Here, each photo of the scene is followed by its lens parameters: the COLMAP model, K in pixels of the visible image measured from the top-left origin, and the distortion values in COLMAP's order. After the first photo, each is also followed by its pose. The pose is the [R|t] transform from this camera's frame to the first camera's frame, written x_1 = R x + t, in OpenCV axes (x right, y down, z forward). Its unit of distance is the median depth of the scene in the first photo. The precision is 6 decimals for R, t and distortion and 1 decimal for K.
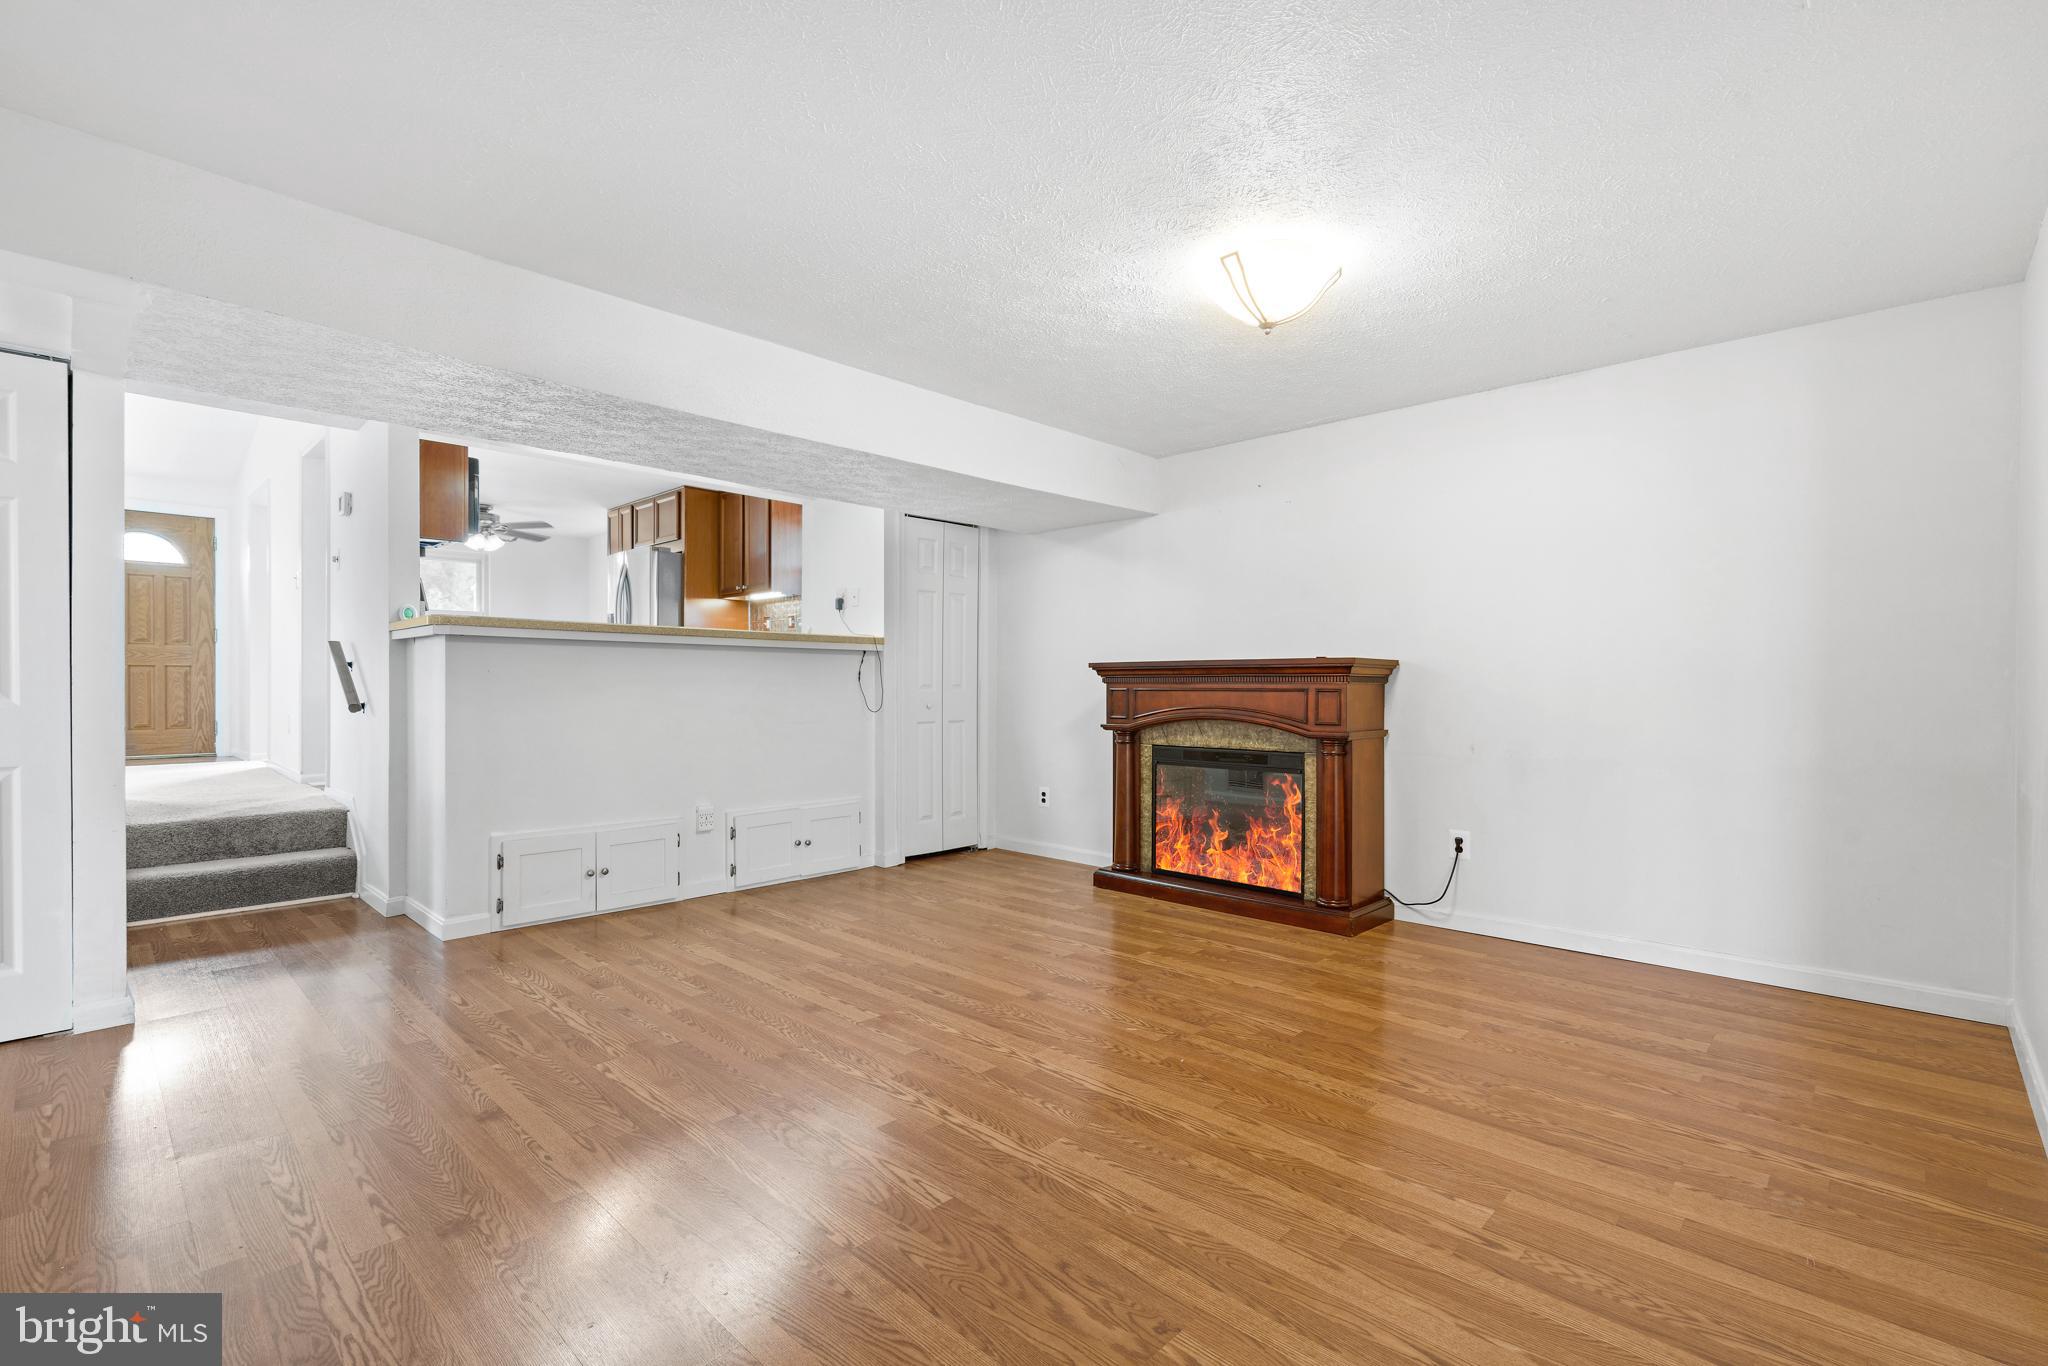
lens RADIAL K [[932.8, 0, 1029.5], [0, 932.8, 690.7], [0, 0, 1]] dist [-0.006753, 0.002414]
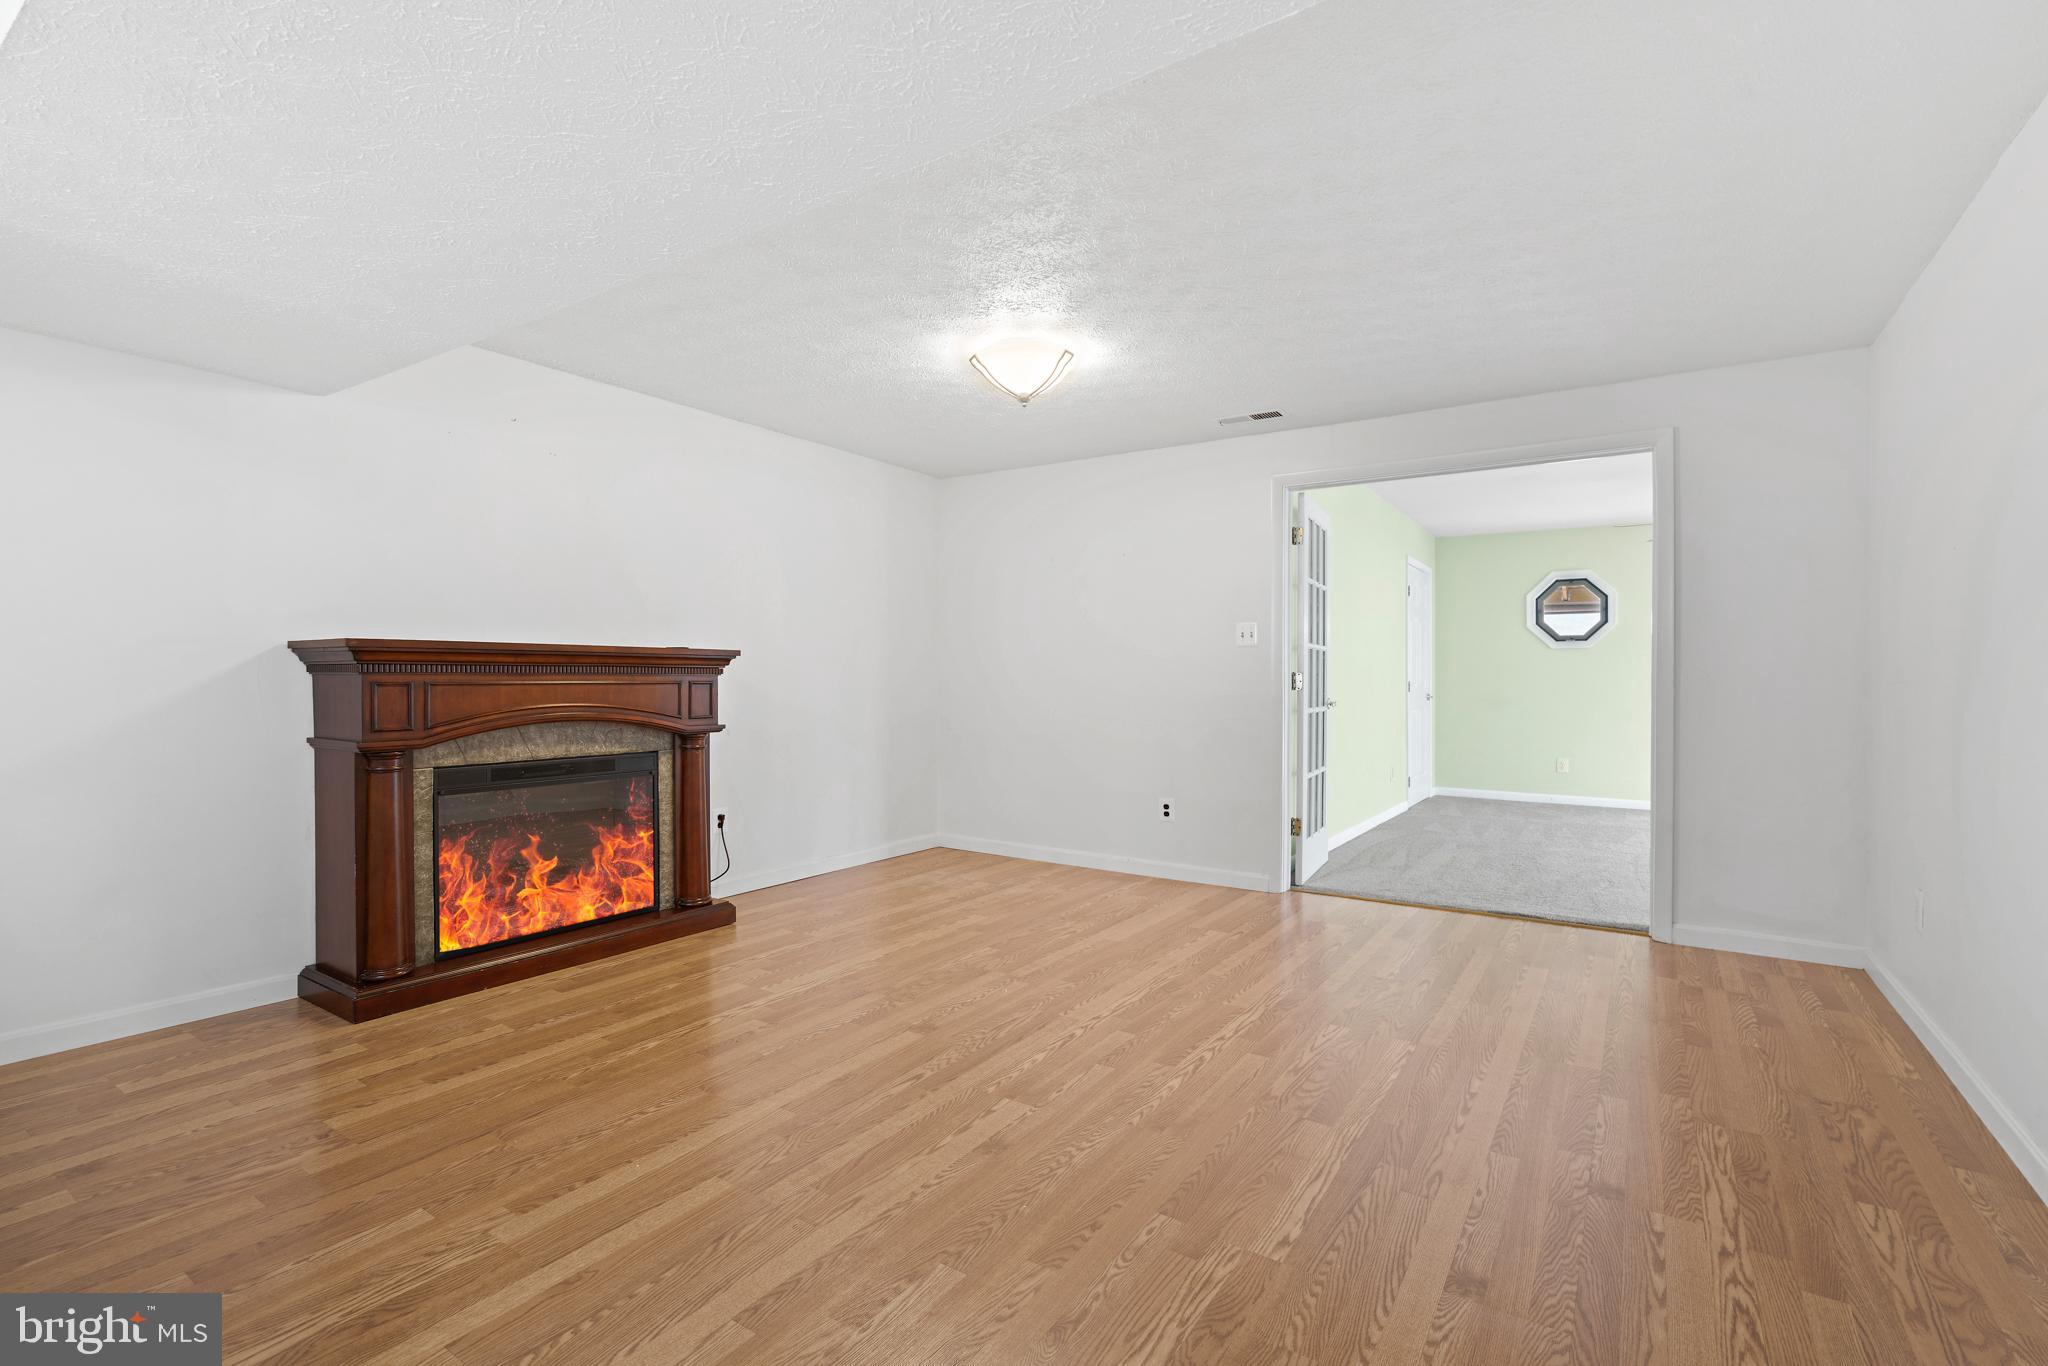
lens RADIAL K [[932.8, 0, 1032.4], [0, 932.8, 680.8], [0, 0, 1]] dist [-0.006753, 0.002414]
pose [[-0.186879, -0.005348, 0.982368, -0.743706], [0.000863, 0.999984, 0.005608, -0.008258], [-0.982383, 0.001896, -0.186872, 0.891328]]
